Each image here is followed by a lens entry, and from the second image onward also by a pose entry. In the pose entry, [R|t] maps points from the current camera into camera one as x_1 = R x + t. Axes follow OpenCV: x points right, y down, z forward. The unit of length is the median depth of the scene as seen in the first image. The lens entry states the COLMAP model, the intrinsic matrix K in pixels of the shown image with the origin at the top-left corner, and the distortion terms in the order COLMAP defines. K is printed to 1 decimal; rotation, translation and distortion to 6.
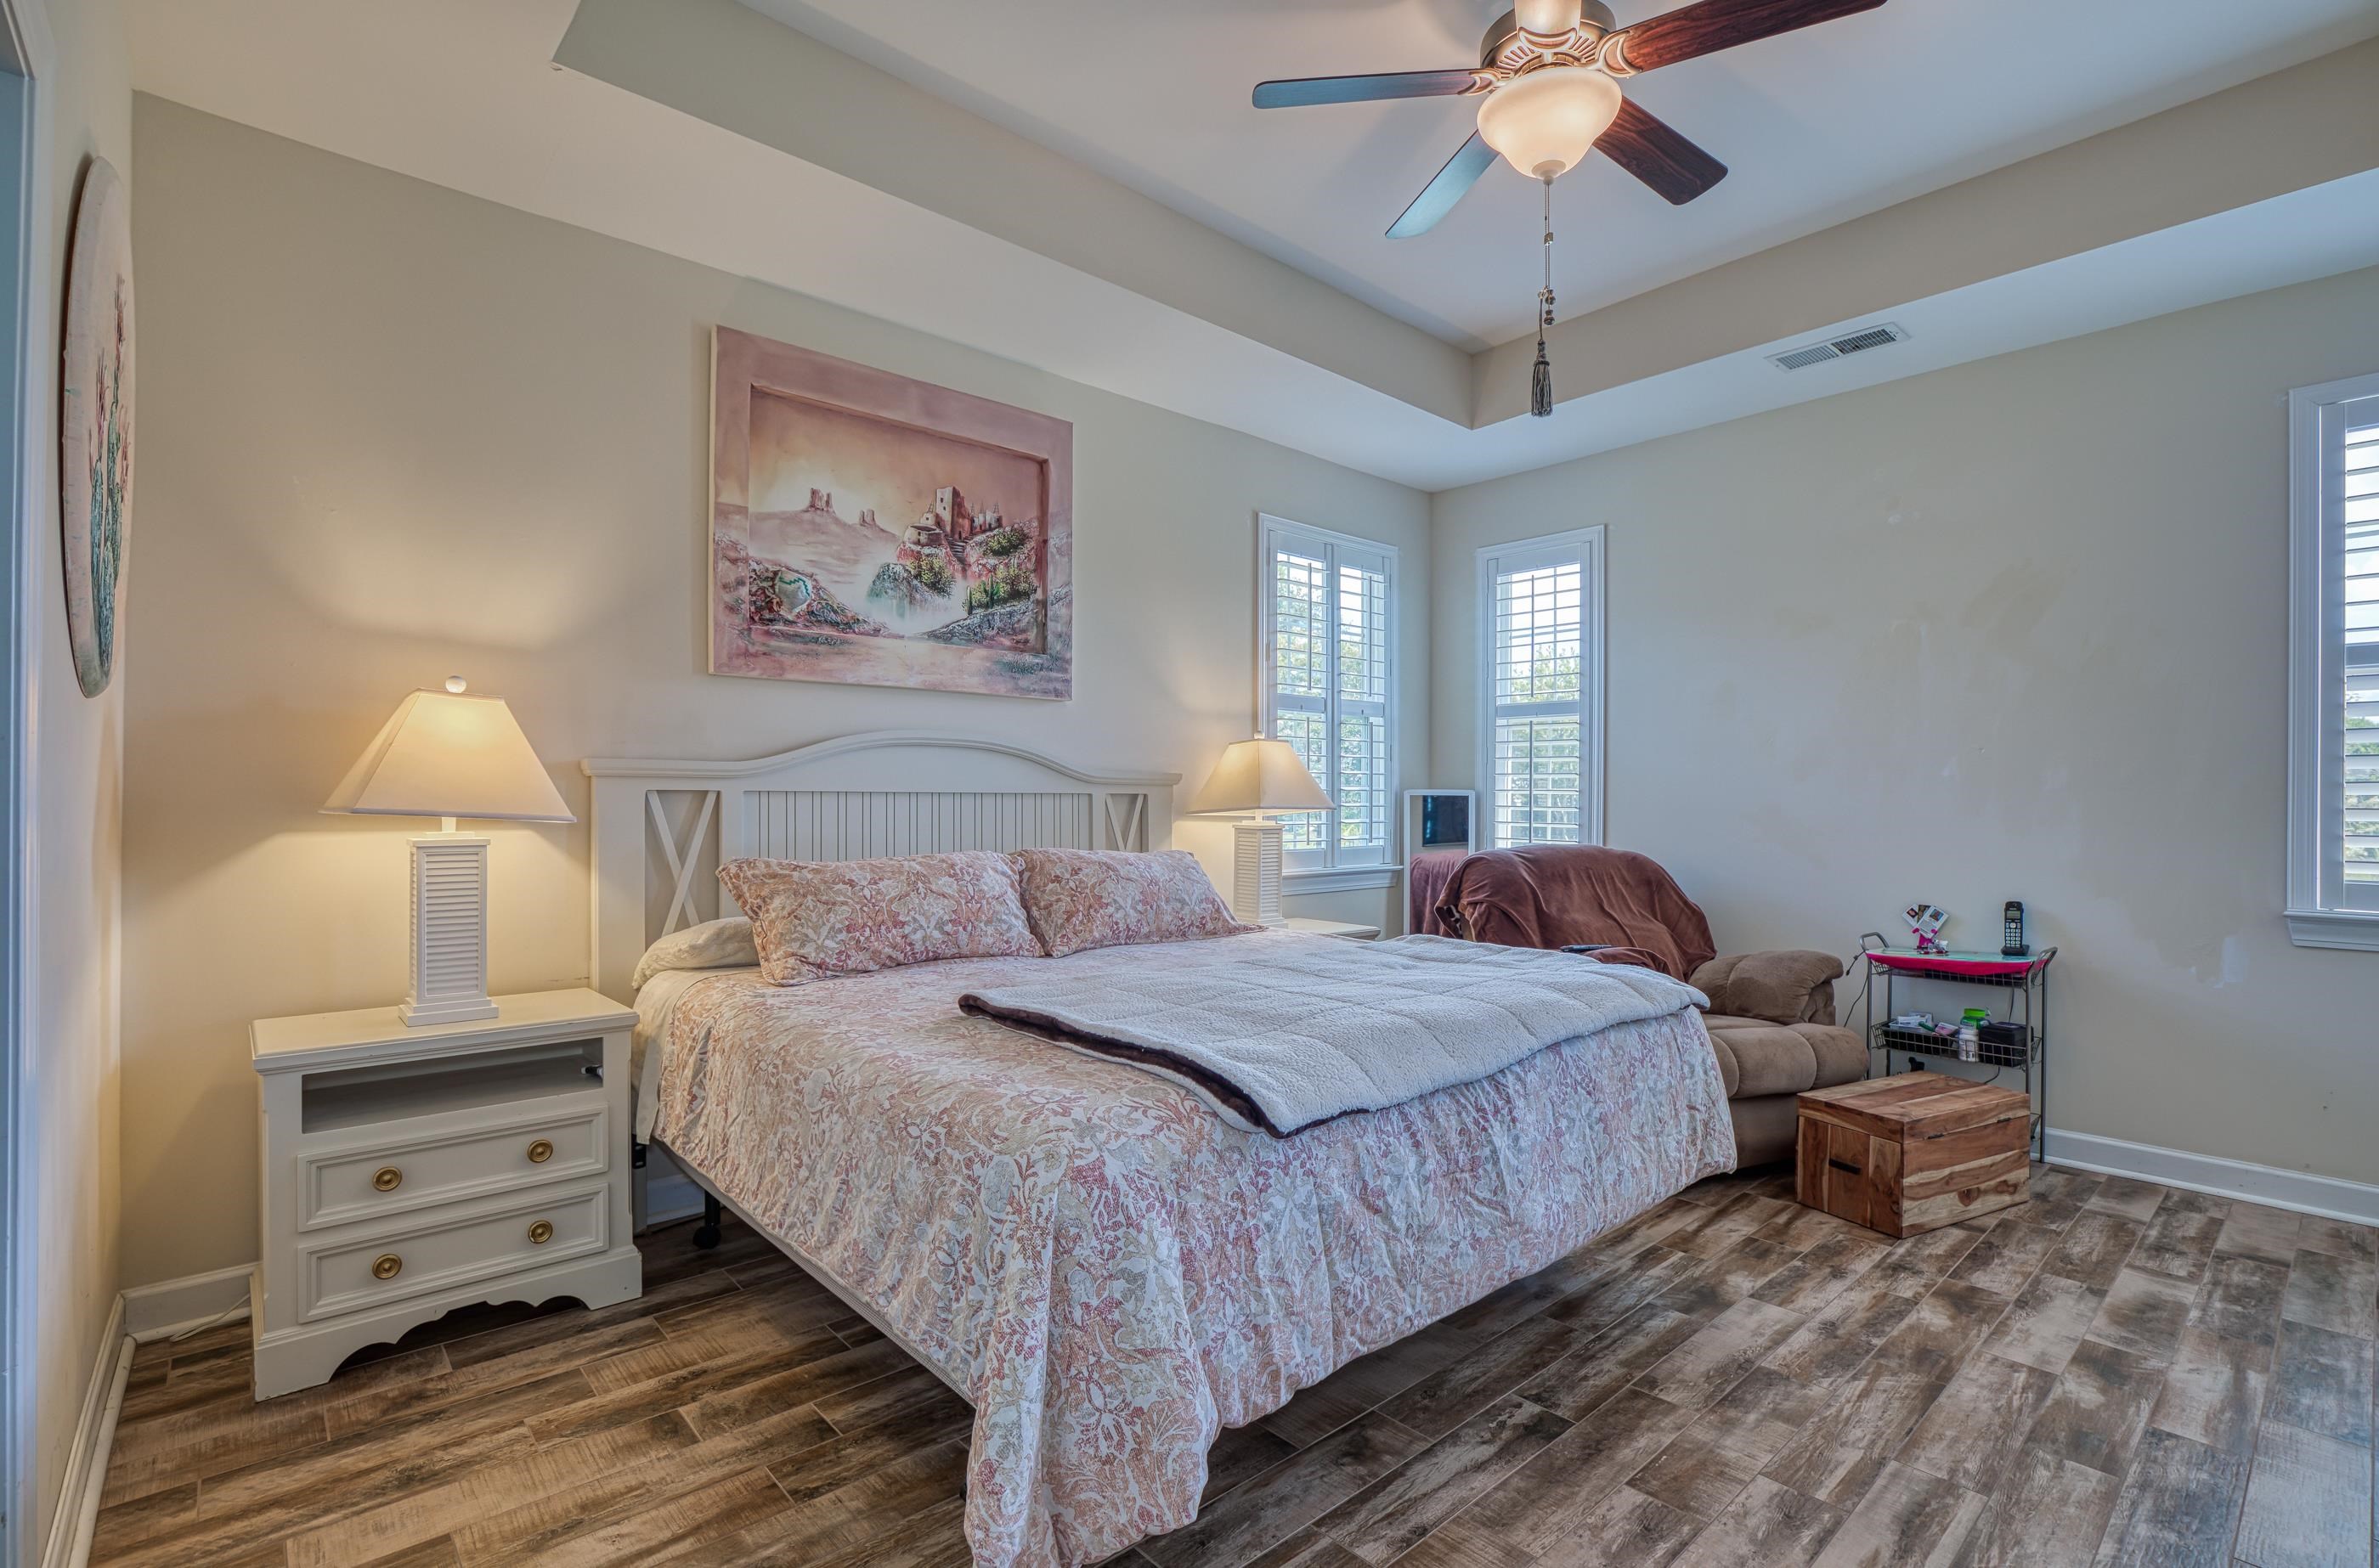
lens RADIAL K [[1088.6, 0, 1194.3], [0, 1088.6, 790.2], [0, 0, 1]] dist [-0.028514, 0.004221]
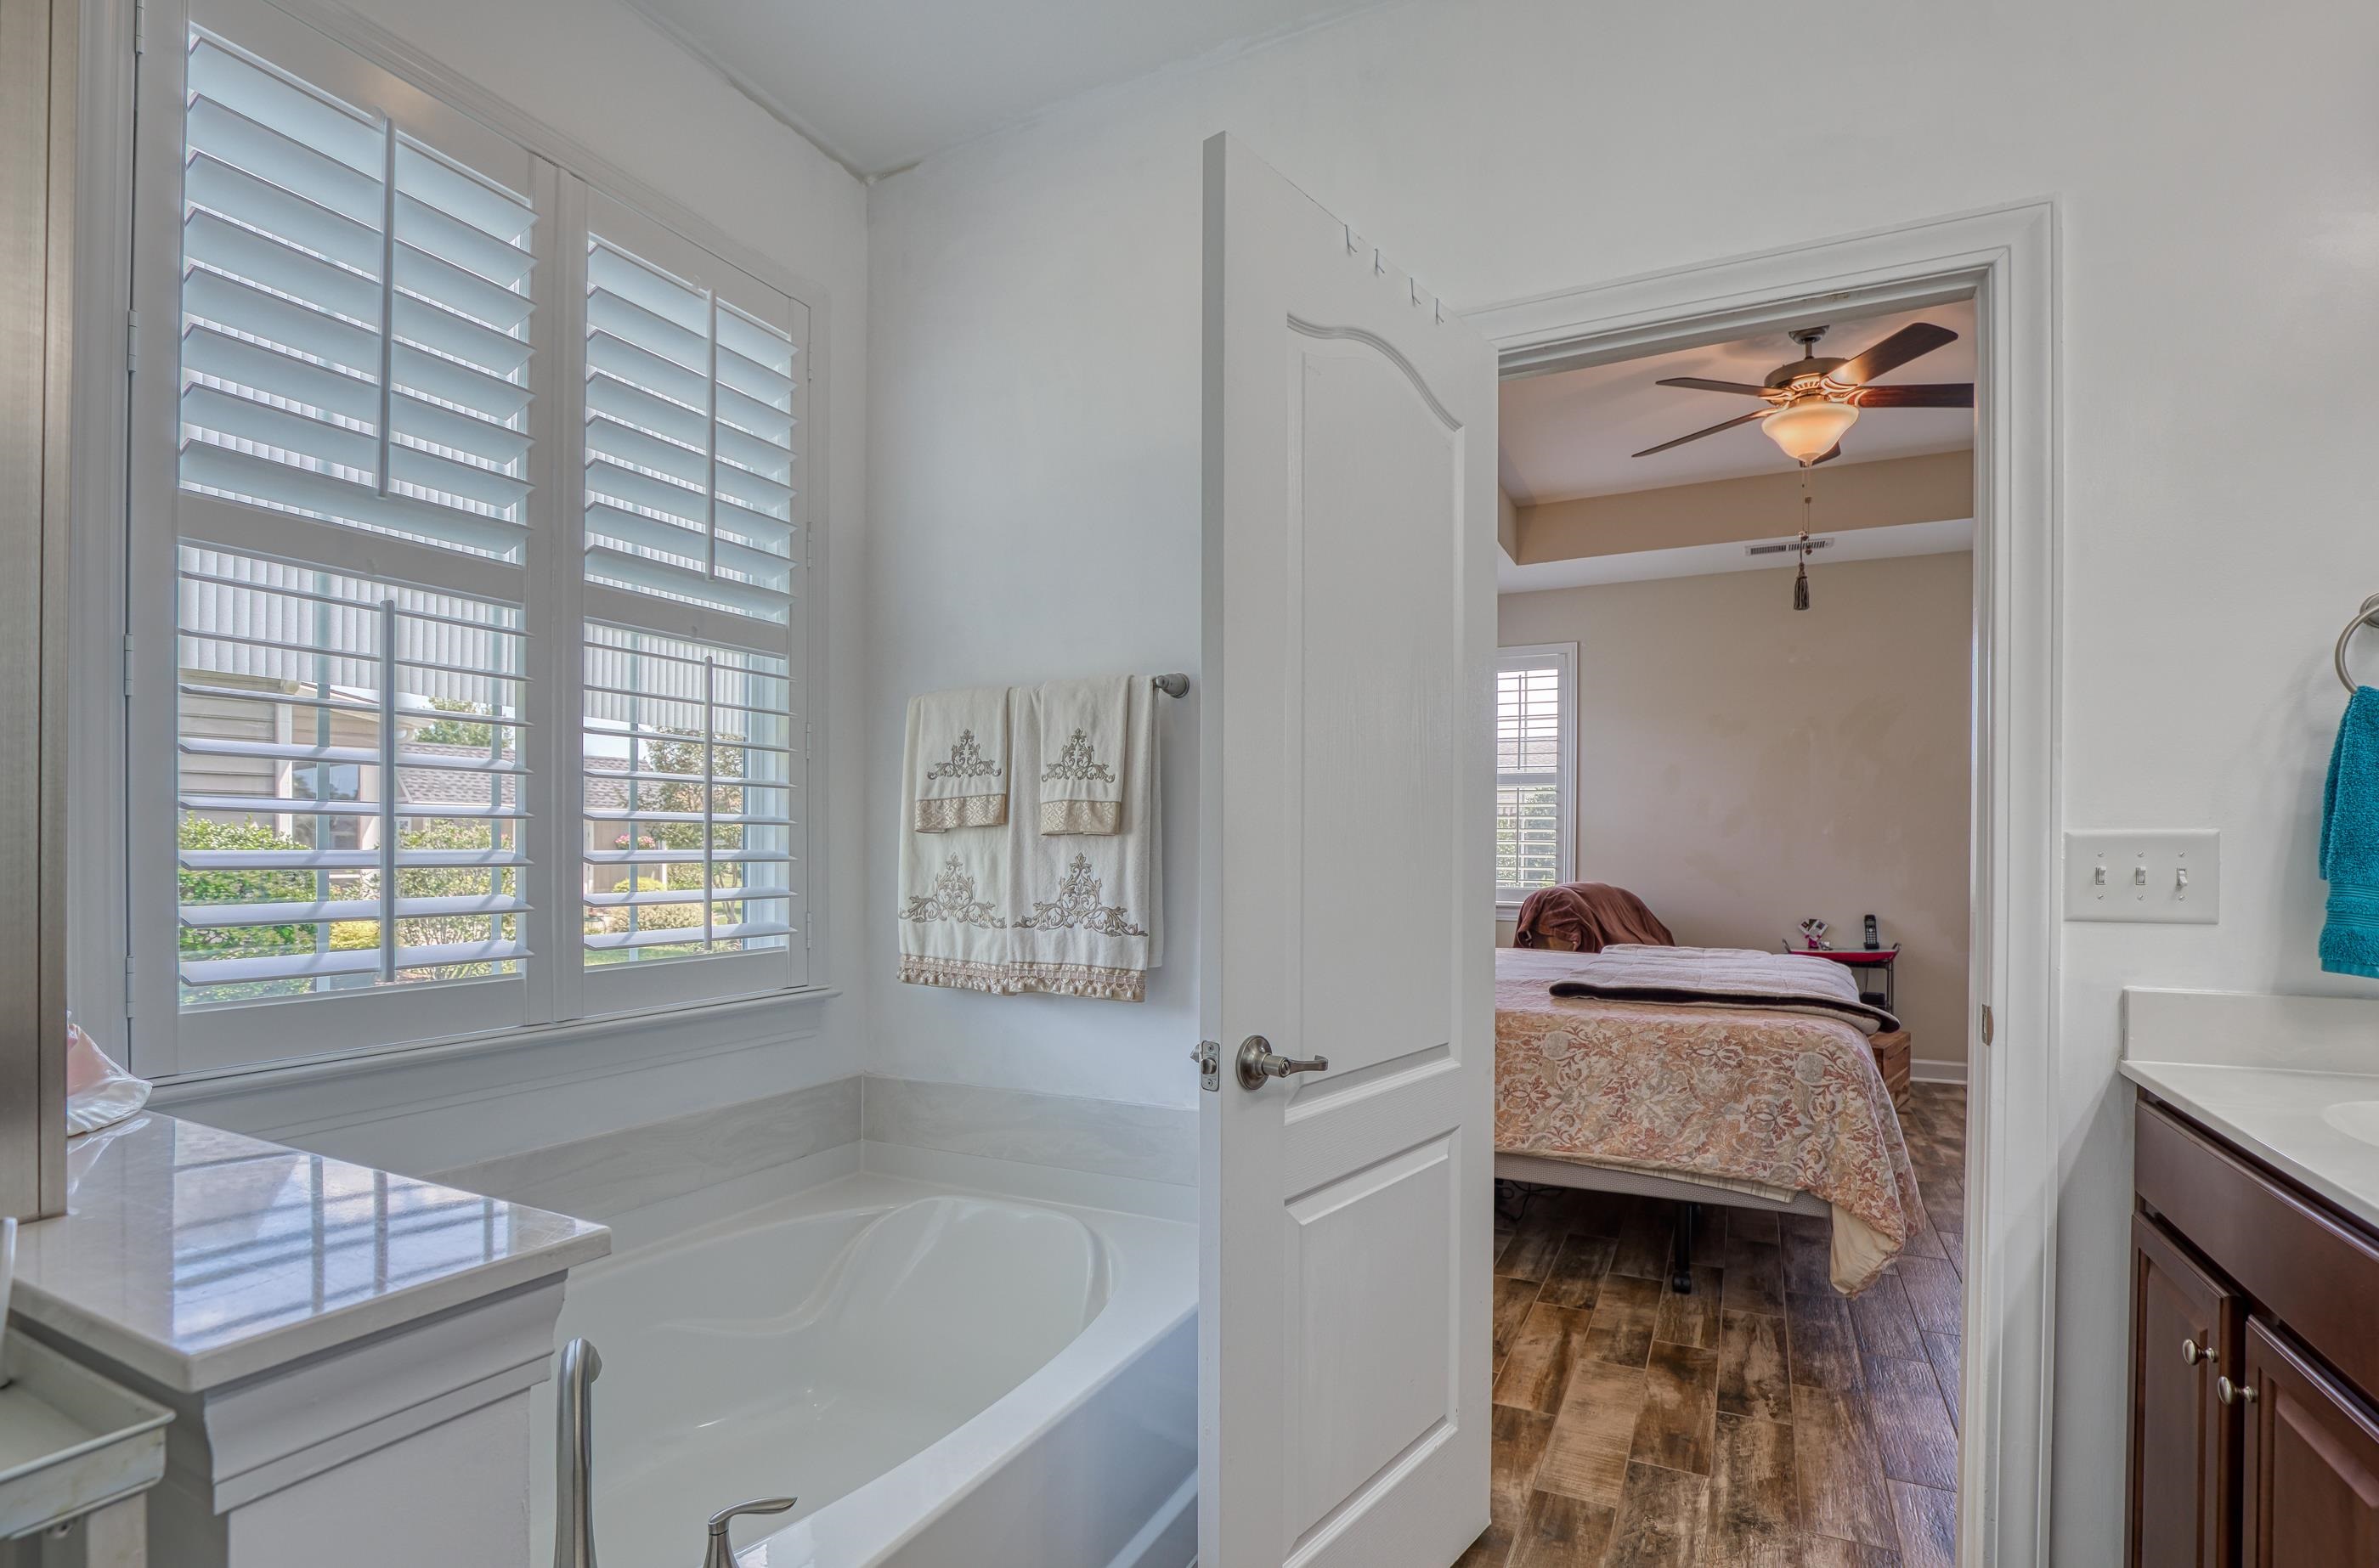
lens RADIAL K [[1088.6, 0, 1246.8], [0, 1088.6, 841.9], [0, 0, 1]] dist [-0.028514, 0.004221]
pose [[0.925337, 0.005231, 0.379109, -0.638914], [-0.007191, 0.999967, 0.003754, -0.001833], [-0.379077, -0.006200, 0.925345, -0.104879]]
